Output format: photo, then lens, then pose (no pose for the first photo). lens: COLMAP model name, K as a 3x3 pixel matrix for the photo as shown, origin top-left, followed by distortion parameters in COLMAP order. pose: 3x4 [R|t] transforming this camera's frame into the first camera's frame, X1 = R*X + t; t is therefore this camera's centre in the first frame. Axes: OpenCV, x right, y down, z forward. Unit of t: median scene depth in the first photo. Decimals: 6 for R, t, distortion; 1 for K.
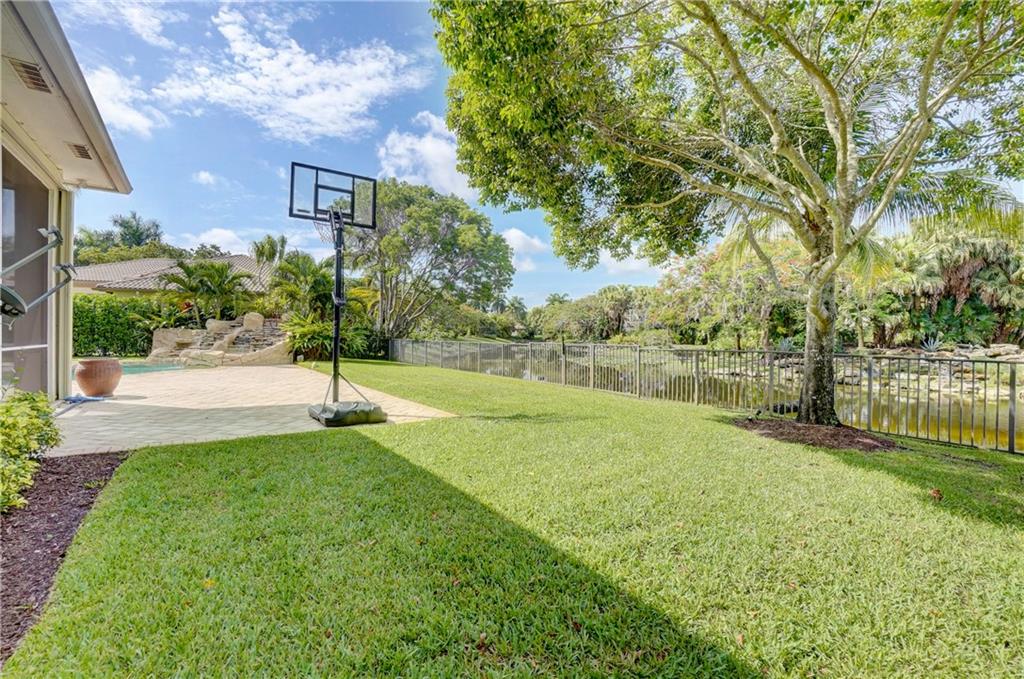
lens RADIAL K [[452.5, 0, 507.4], [0, 452.5, 339.4], [0, 0, 1]] dist [-0.061894, 0.021215]
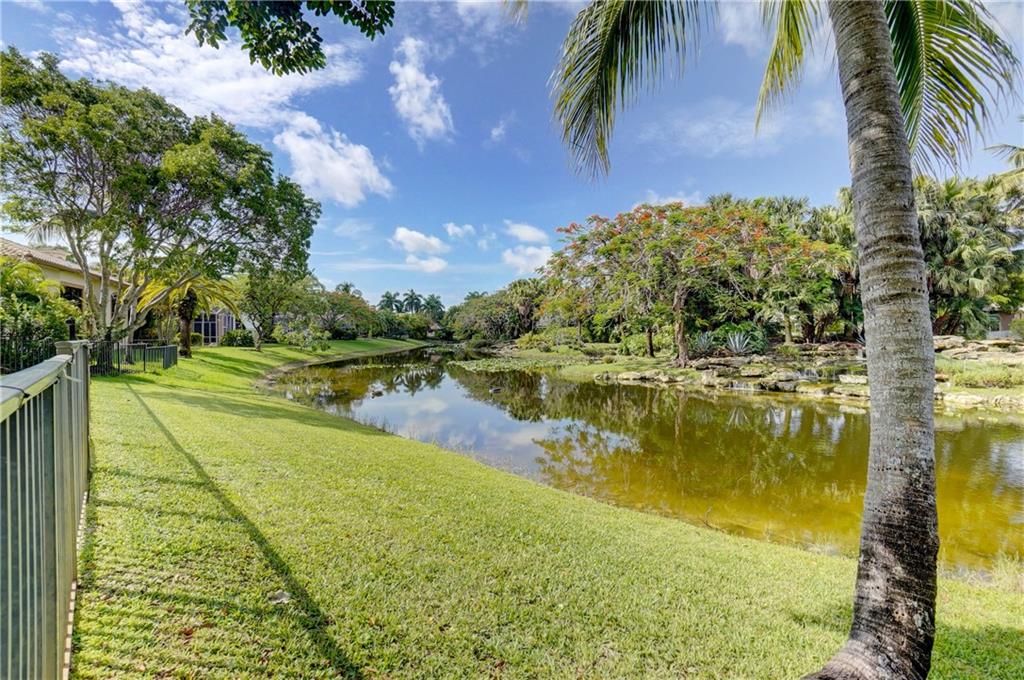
lens RADIAL K [[452.5, 0, 507.4], [0, 452.5, 339.9], [0, 0, 1]] dist [-0.061894, 0.021215]
pose [[0.988166, -0.016145, 0.152535, 0.155478], [0.016227, 0.999868, 0.000707, 0.004096], [-0.152526, 0.001777, 0.988298, 0.258746]]
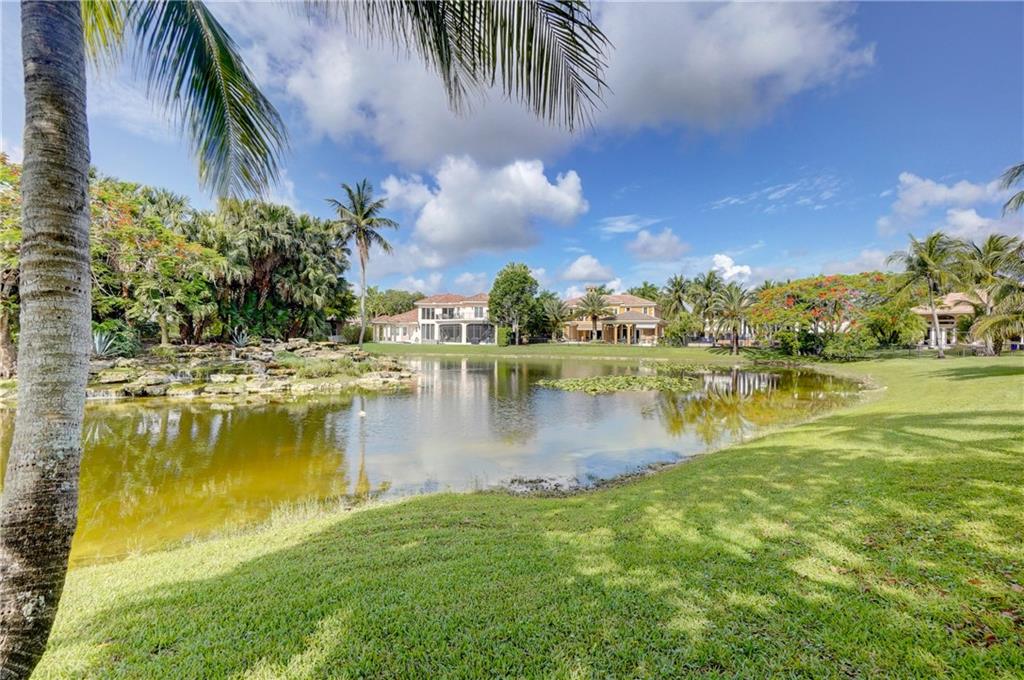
lens RADIAL K [[452.5, 0, 507.4], [0, 452.5, 339.9], [0, 0, 1]] dist [-0.061894, 0.021215]
pose [[0.214272, -0.010056, 0.976722, 0.171792], [0.002646, 0.999949, 0.009714, 0.005085], [-0.976770, 0.000503, 0.214288, 0.235059]]
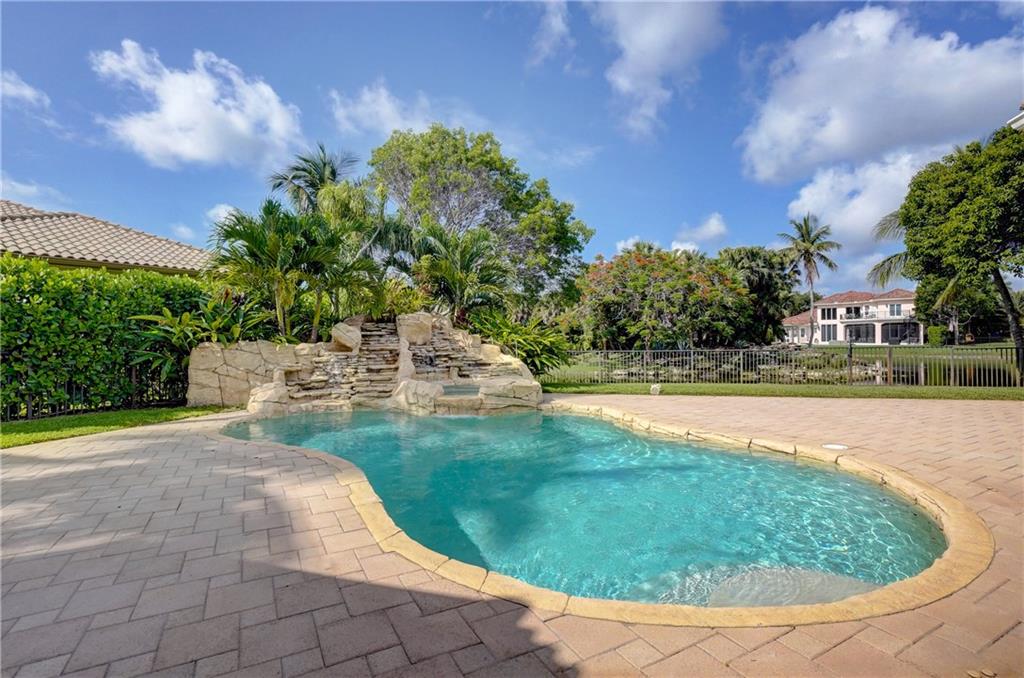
lens RADIAL K [[490.6, 0, 508.5], [0, 490.6, 337.1], [0, 0, 1]] dist [-0.070420, 0.037274]
pose [[0.783649, -0.012874, 0.621071, -0.501361], [0.024110, 0.999662, -0.009698, -0.009877], [-0.620736, 0.022574, 0.783694, 0.248207]]
